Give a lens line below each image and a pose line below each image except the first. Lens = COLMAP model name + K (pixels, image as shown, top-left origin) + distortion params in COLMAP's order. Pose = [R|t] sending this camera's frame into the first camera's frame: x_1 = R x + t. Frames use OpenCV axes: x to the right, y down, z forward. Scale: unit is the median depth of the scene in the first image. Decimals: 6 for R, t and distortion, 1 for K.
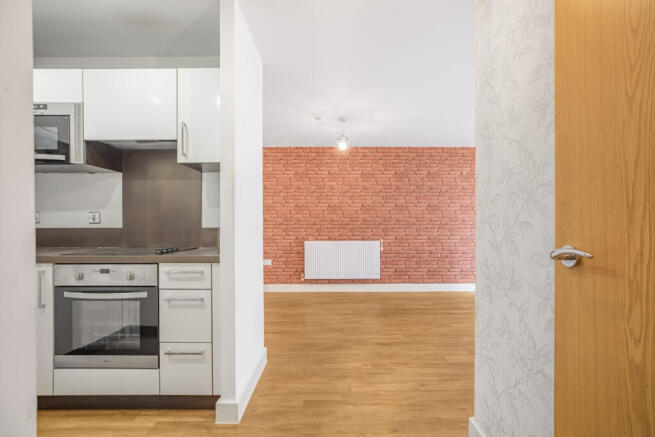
lens RADIAL K [[306.3, 0, 325.8], [0, 306.3, 220.2], [0, 0, 1]] dist [-0.004368, -0.001205]
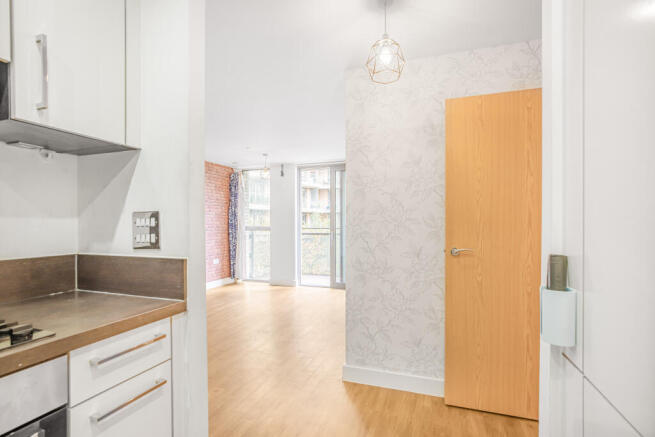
lens RADIAL K [[306.3, 0, 328.7], [0, 306.3, 221.9], [0, 0, 1]] dist [-0.004368, -0.001205]
pose [[0.312142, 0.008210, 0.950000, -1.204742], [-0.005840, 0.999960, -0.006723, -0.065121], [-0.950018, -0.003449, 0.312178, 0.717483]]
